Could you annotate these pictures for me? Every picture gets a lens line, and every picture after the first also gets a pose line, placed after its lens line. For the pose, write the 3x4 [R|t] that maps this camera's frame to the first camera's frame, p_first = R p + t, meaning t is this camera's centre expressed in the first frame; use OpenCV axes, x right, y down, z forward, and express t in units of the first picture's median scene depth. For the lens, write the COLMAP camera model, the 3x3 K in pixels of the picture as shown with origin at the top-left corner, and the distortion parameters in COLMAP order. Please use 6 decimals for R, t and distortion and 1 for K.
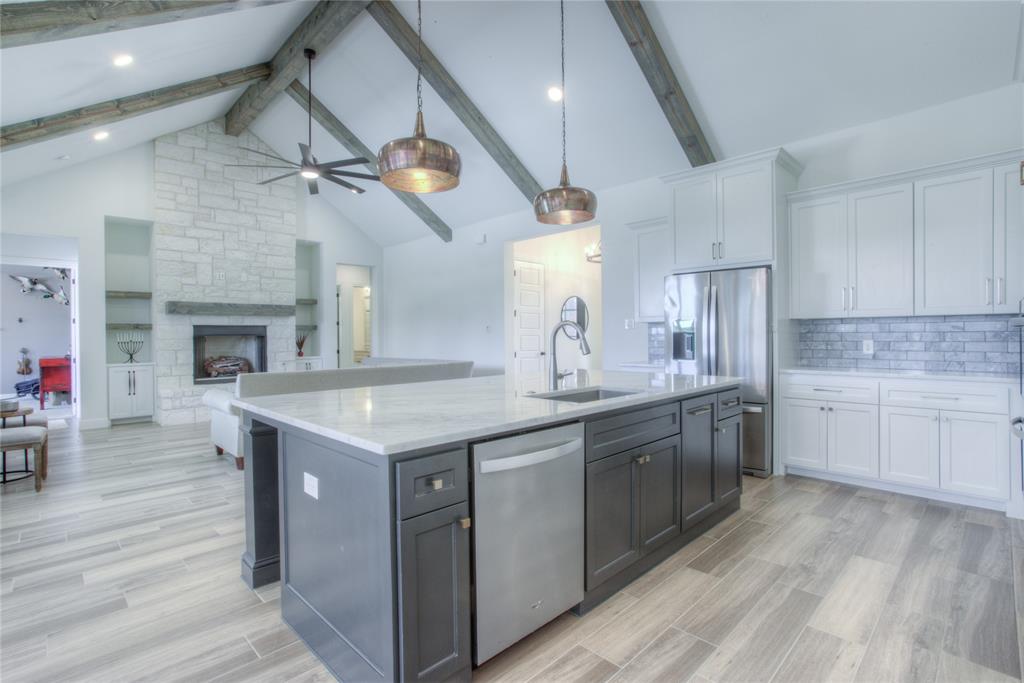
lens RADIAL K [[491.2, 0, 510.2], [0, 491.2, 337.4], [0, 0, 1]] dist [-0.057526, 0.035692]
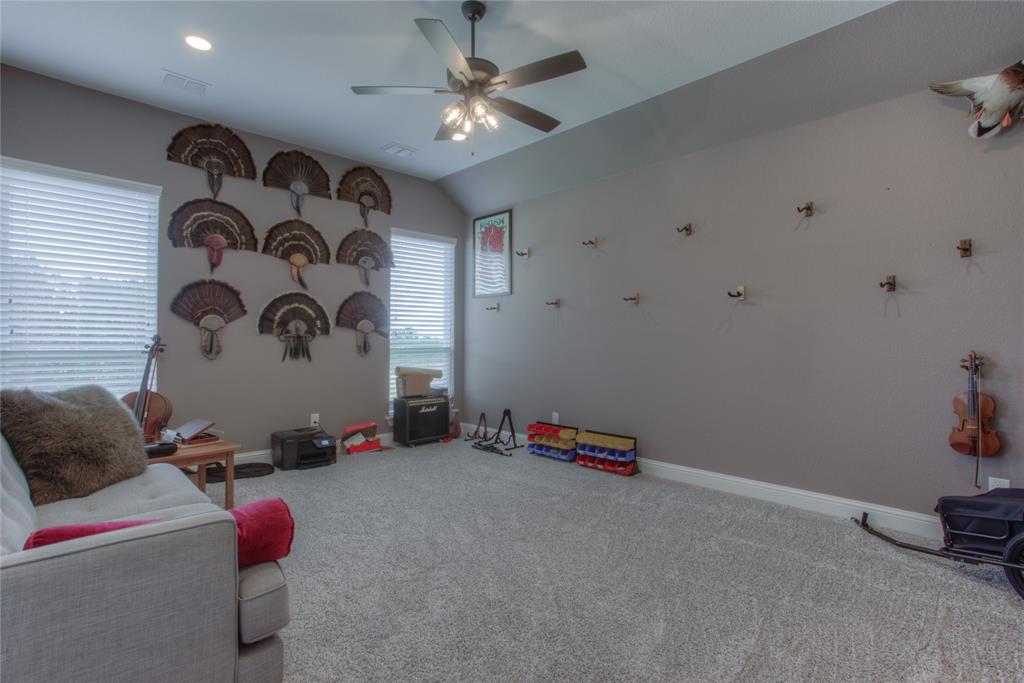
lens RADIAL K [[491.2, 0, 510.2], [0, 491.2, 337.4], [0, 0, 1]] dist [-0.057526, 0.035692]
pose [[0.007703, 0.005285, -0.999956, -1.000584], [-0.007999, 0.999954, 0.005224, 0.018839], [0.999938, 0.007958, 0.007745, 0.989365]]
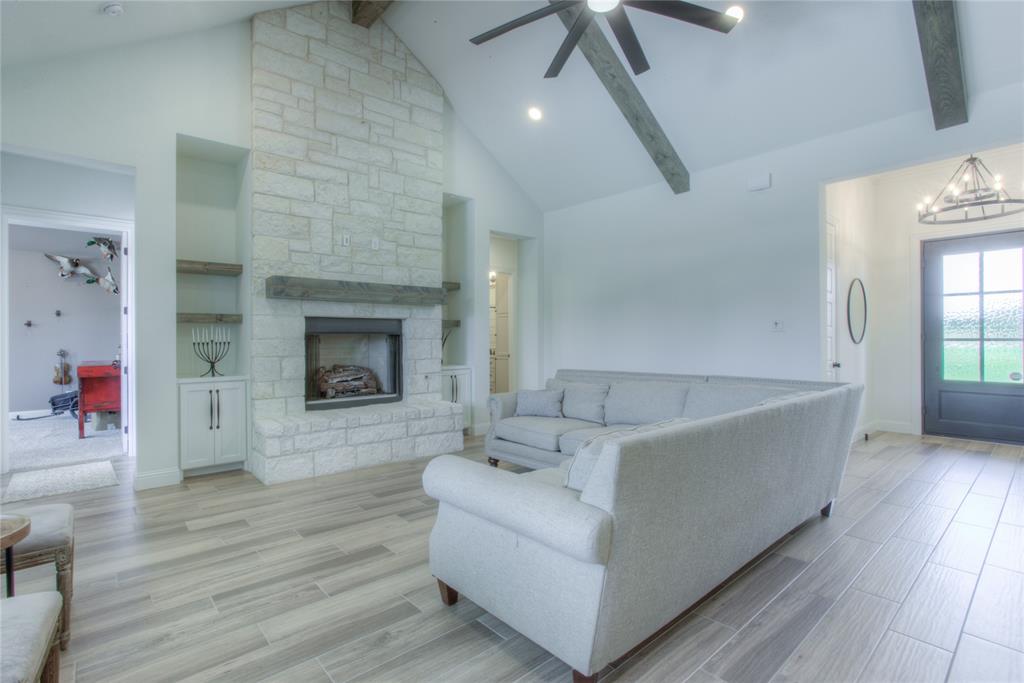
lens RADIAL K [[491.2, 0, 510.2], [0, 491.2, 337.4], [0, 0, 1]] dist [-0.057526, 0.035692]
pose [[0.998419, 0.005103, -0.055984, -0.343001], [-0.005359, 0.999976, -0.004413, 0.003010], [0.055960, 0.004706, 0.998422, 0.369336]]
